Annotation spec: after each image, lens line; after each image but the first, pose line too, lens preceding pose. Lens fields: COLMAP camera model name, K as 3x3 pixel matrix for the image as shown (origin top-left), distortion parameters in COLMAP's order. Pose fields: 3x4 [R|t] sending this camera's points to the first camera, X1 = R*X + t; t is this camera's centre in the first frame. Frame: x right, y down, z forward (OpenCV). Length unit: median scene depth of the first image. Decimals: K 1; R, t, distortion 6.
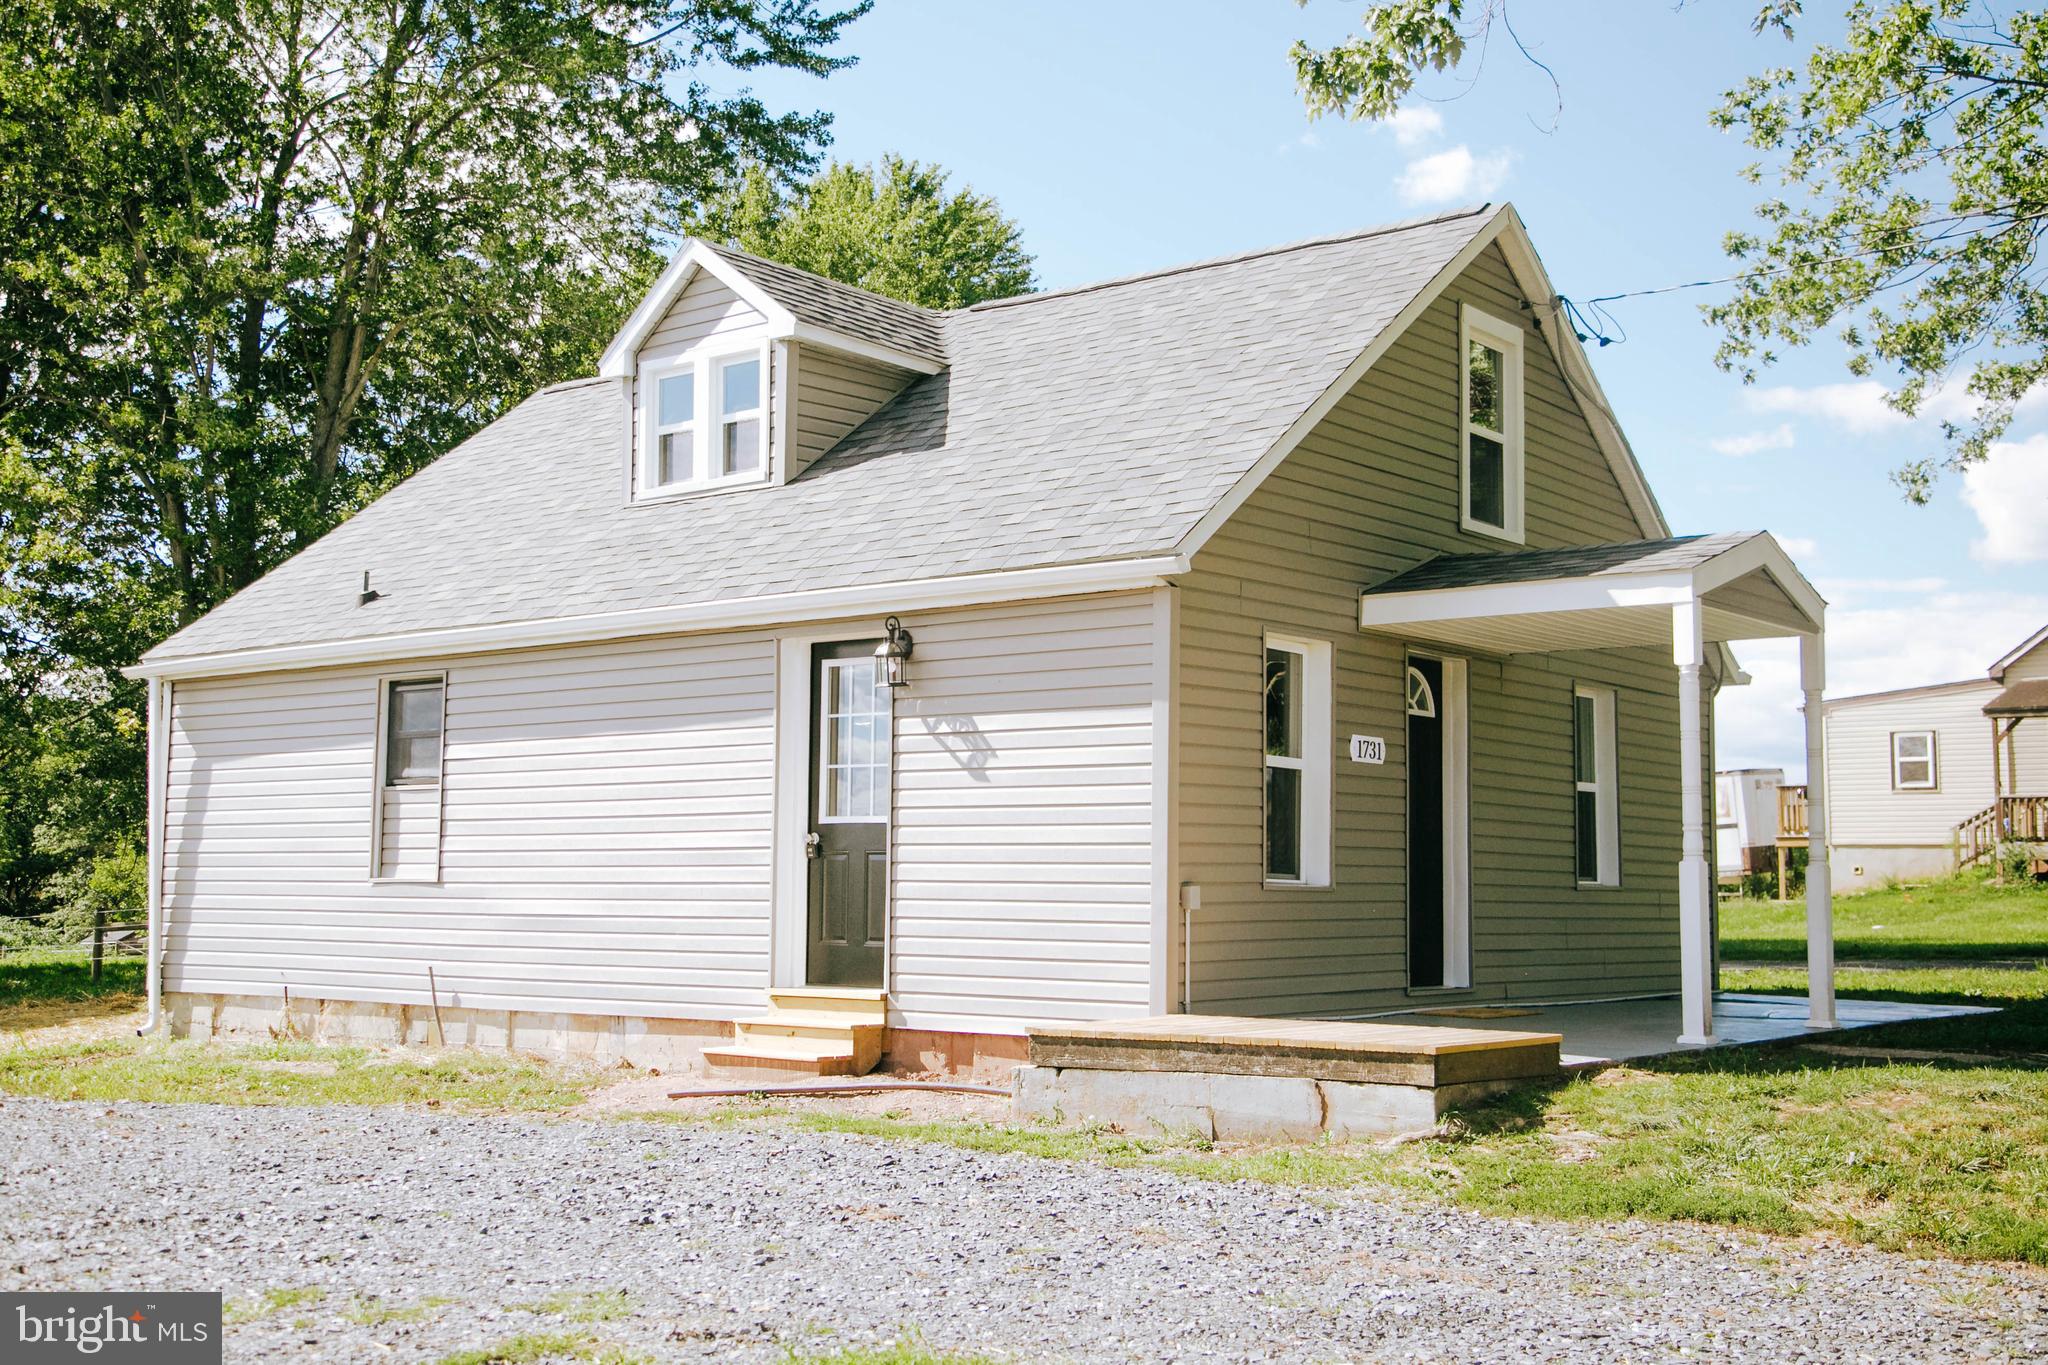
lens RADIAL K [[2365.4, 0, 1027.5], [0, 2365.4, 655.9], [0, 0, 1]] dist [0.083358, -0.001791]
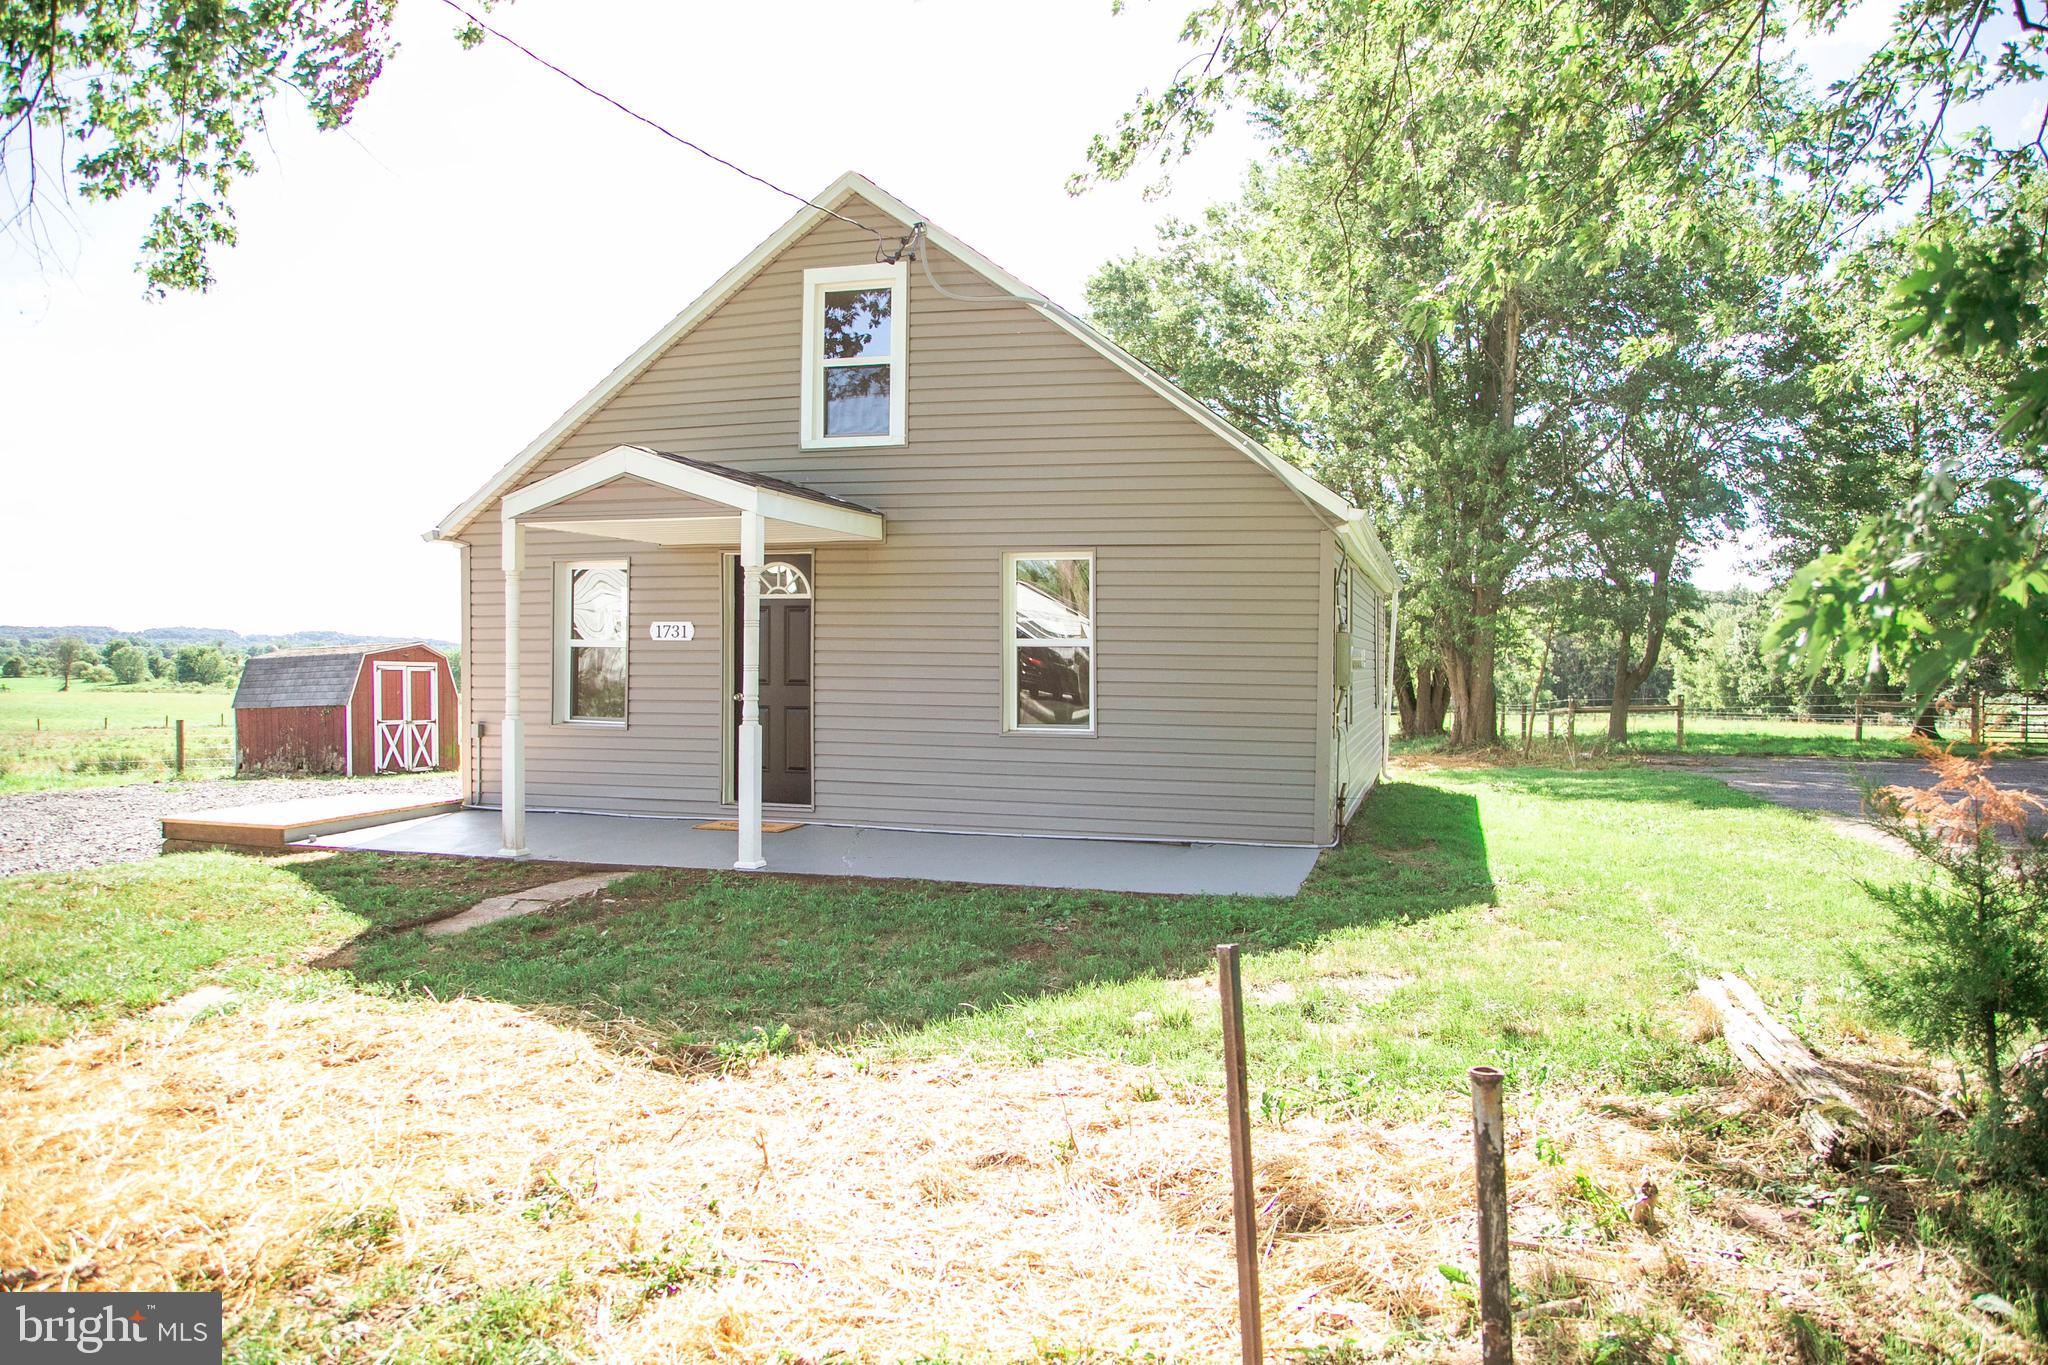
lens RADIAL K [[1429.5, 0, 1024.0], [0, 1429.5, 682.5], [0, 0, 1]] dist [-0.070104, -0.004061]
pose [[0.361950, 0.014498, -0.932085, 0.972763], [0.087587, 0.994927, 0.049488, 0.044844], [0.928074, -0.099551, 0.358844, 0.857378]]
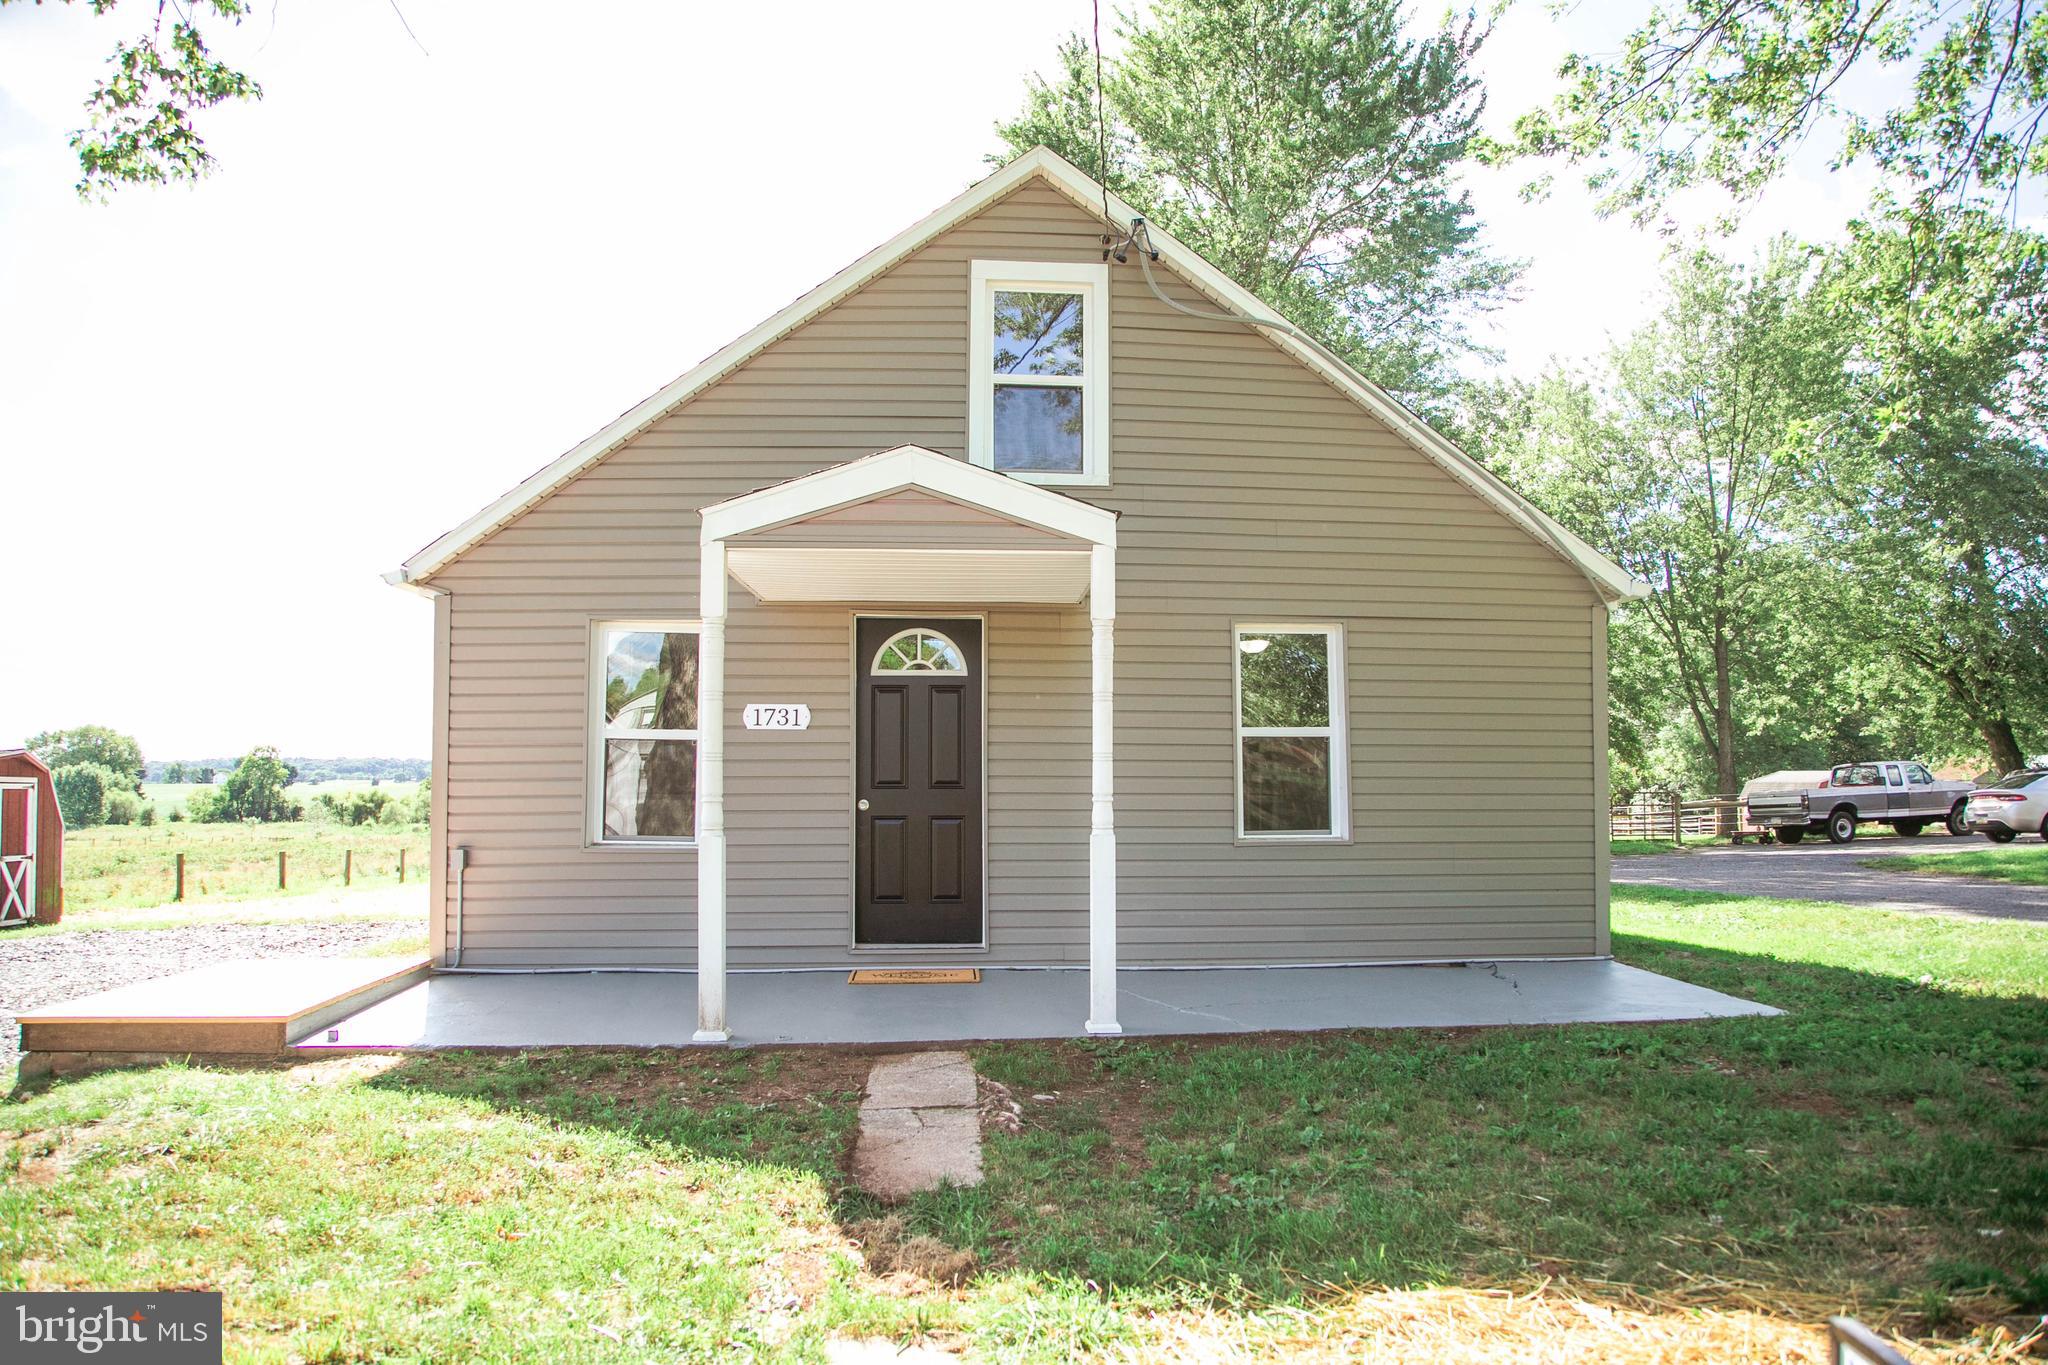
lens RADIAL K [[1453.2, 0, 1024.0], [0, 1453.2, 682.5], [0, 0, 1]] dist [-0.120734, 0.088364]
pose [[0.677642, -0.057047, -0.733176, 0.659956], [0.078757, 0.996882, -0.004774, 0.034896], [0.731163, -0.054508, 0.680022, 0.626240]]
